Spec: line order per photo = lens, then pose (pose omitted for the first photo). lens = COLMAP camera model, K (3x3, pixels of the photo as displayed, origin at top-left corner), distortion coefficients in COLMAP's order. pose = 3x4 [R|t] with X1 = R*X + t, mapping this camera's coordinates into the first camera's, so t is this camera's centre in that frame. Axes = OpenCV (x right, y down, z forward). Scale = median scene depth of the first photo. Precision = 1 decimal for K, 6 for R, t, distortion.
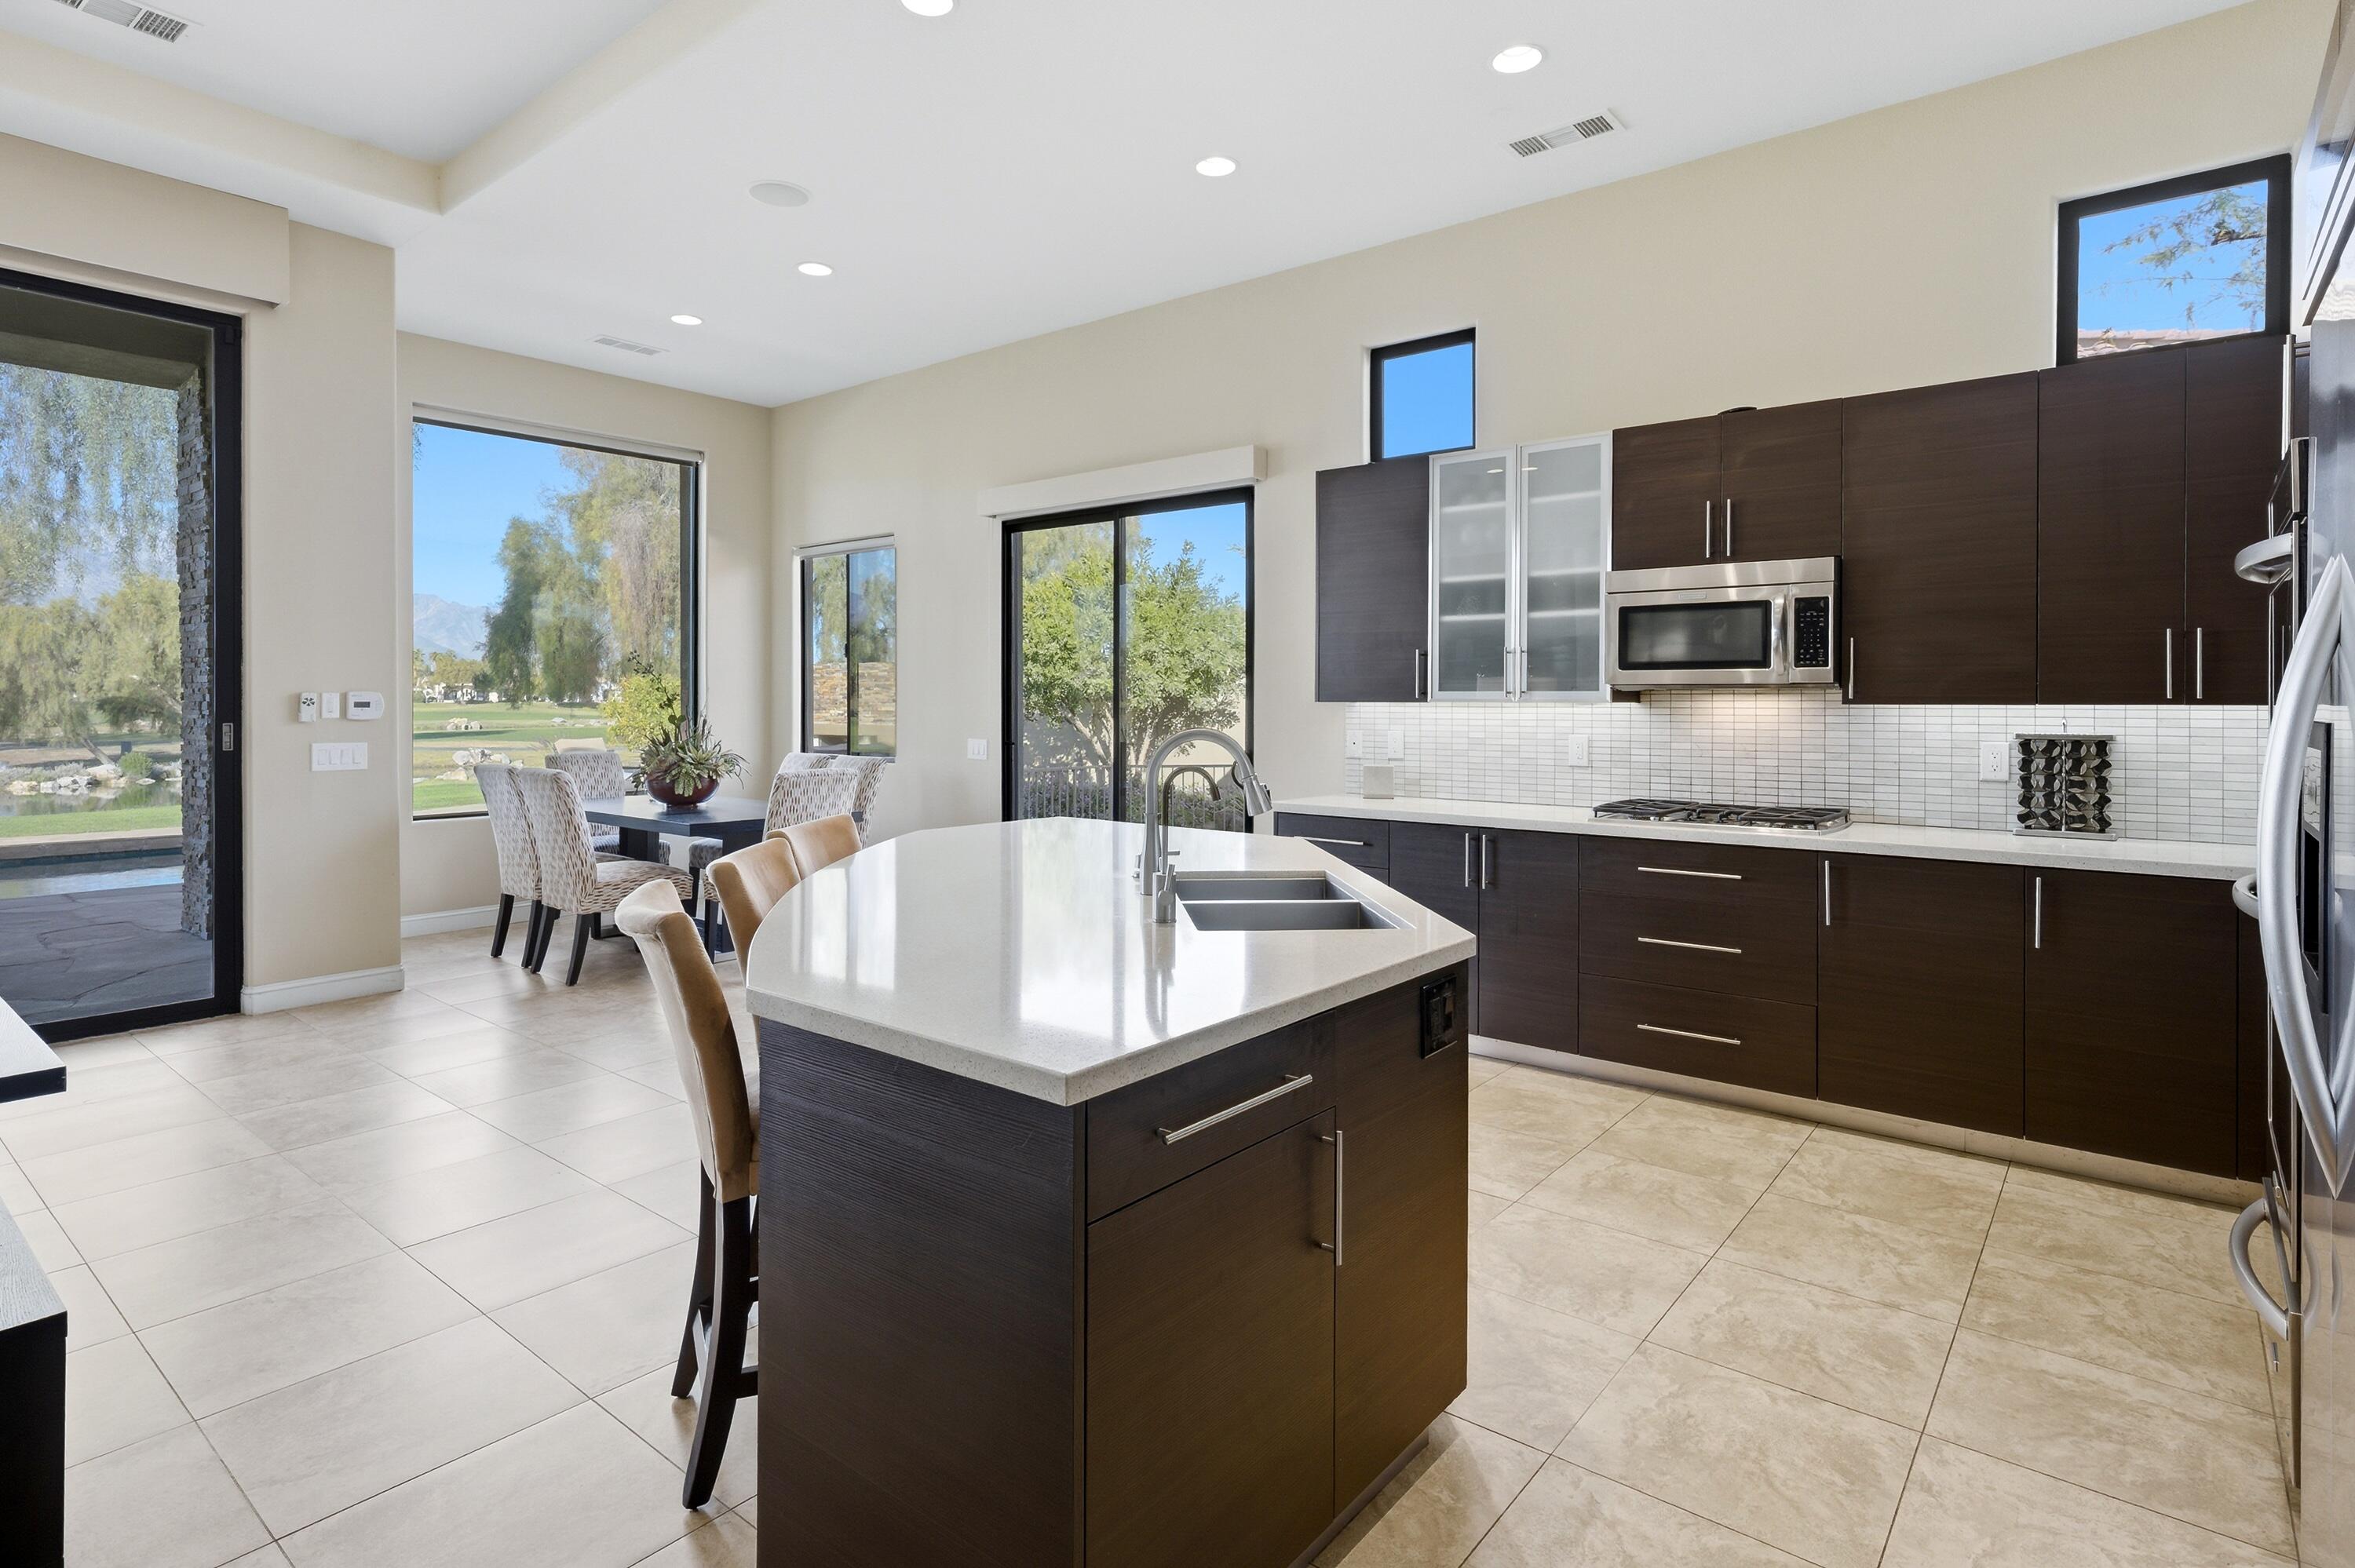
lens RADIAL K [[1183.5, 0, 1139.2], [0, 1183.5, 707.8], [0, 0, 1]] dist [0.007233, 0.002268]
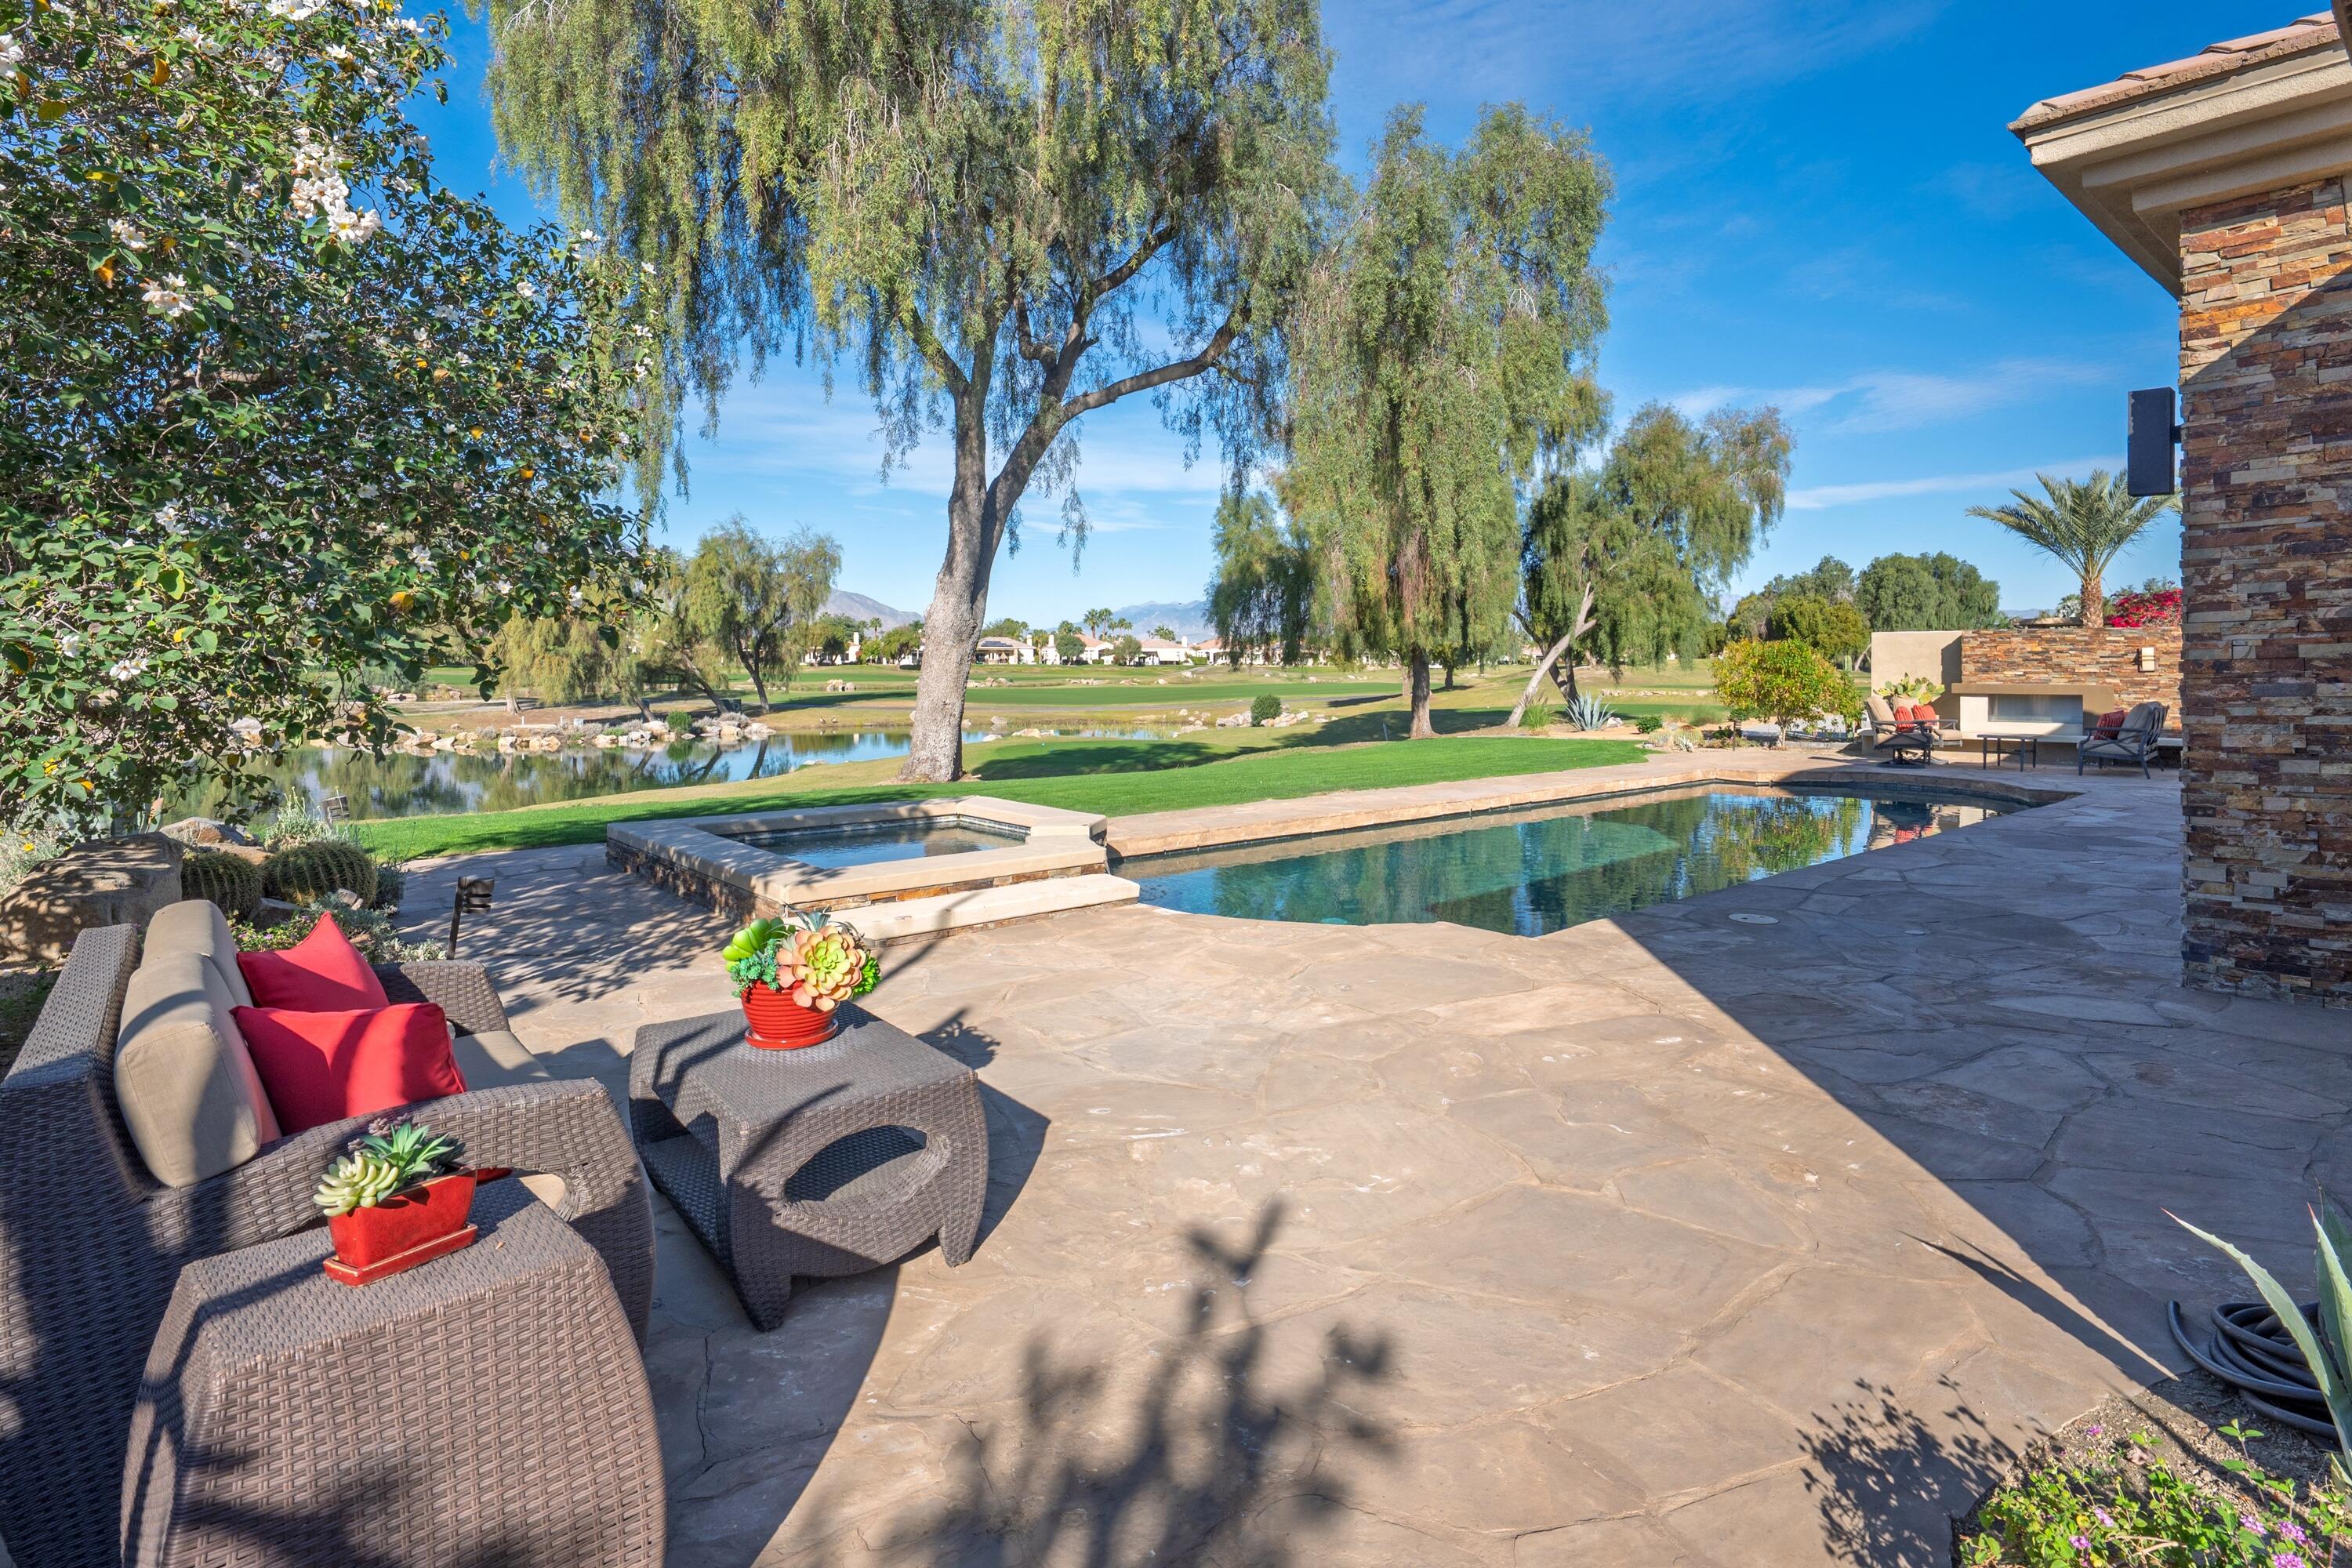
lens RADIAL K [[1199.9, 0, 1280.6], [0, 1199.9, 675.2], [0, 0, 1]] dist [-0.008865, 0.002047]
pose [[0.991690, 0.001239, -0.128645, -2.226467], [-0.000723, 0.999992, 0.004055, 0.002940], [0.128649, -0.003929, 0.991682, -0.492546]]
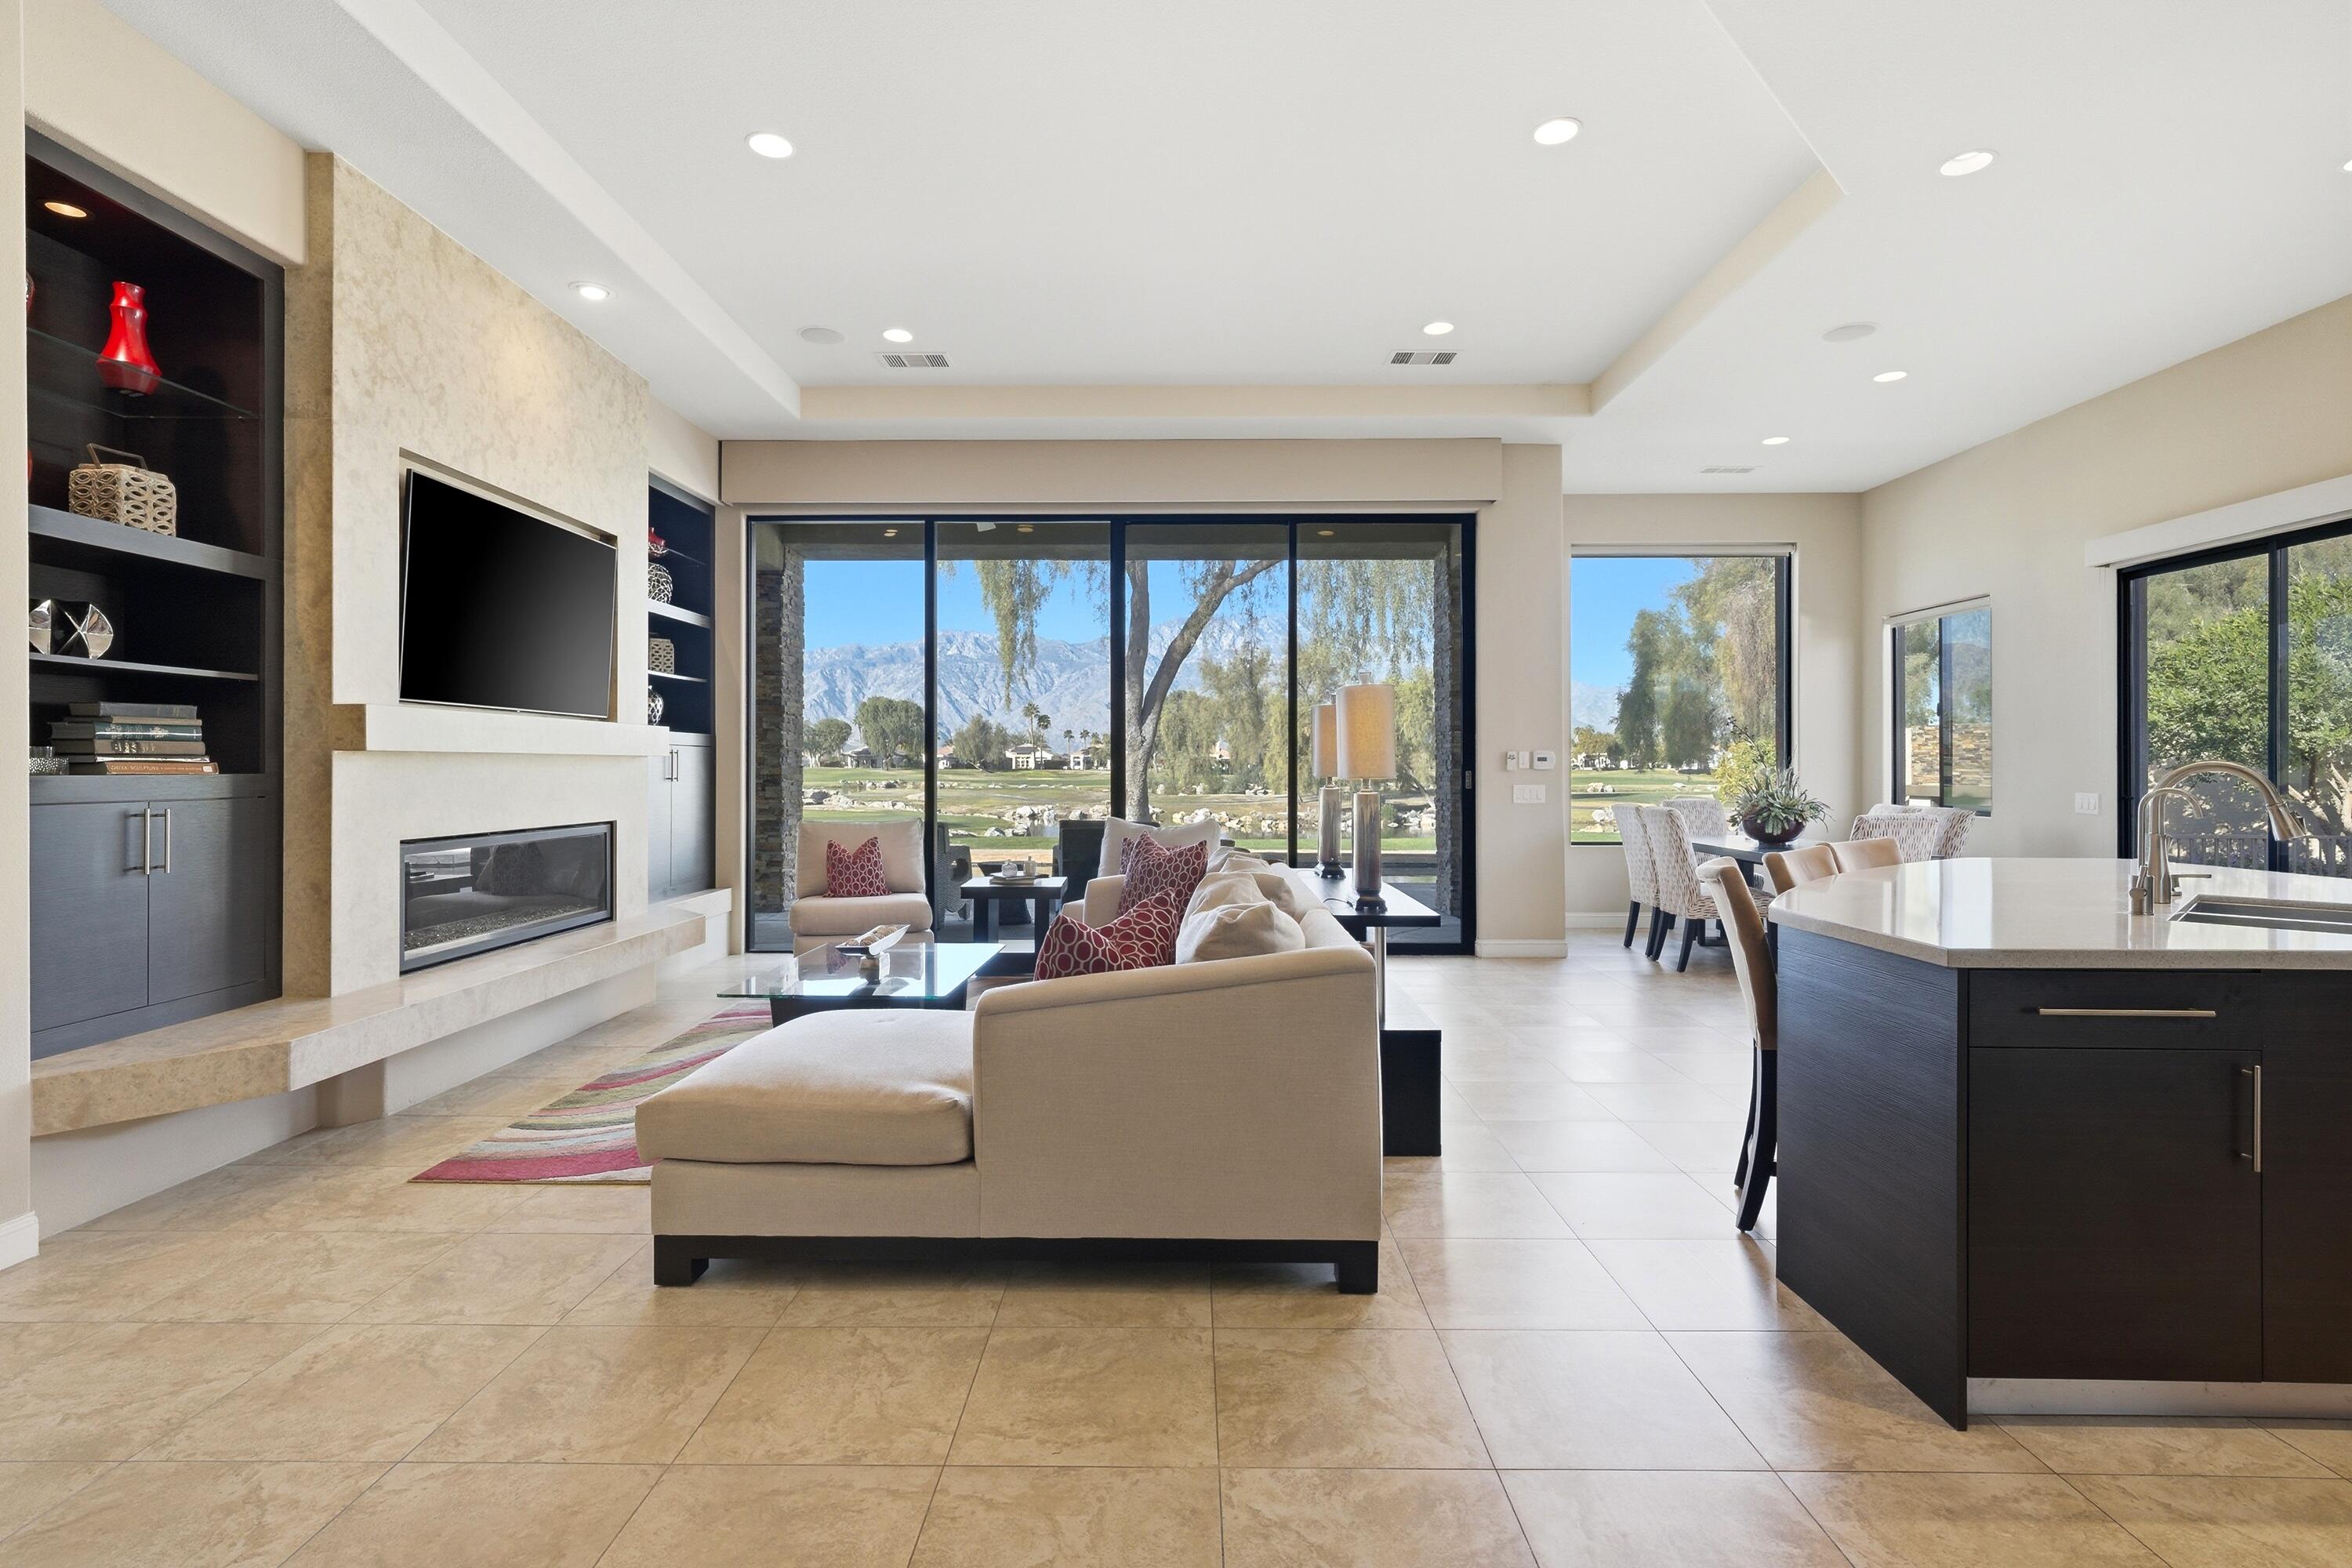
lens RADIAL K [[1094.1, 0, 1194.7], [0, 1094.1, 763.0], [0, 0, 1]] dist [0.000594, 0.000759]
pose [[0.643108, -0.004716, -0.765761, 0.100974], [-0.003284, 0.999955, -0.008917, 0.014451], [0.765768, 0.008249, 0.643064, -0.188199]]
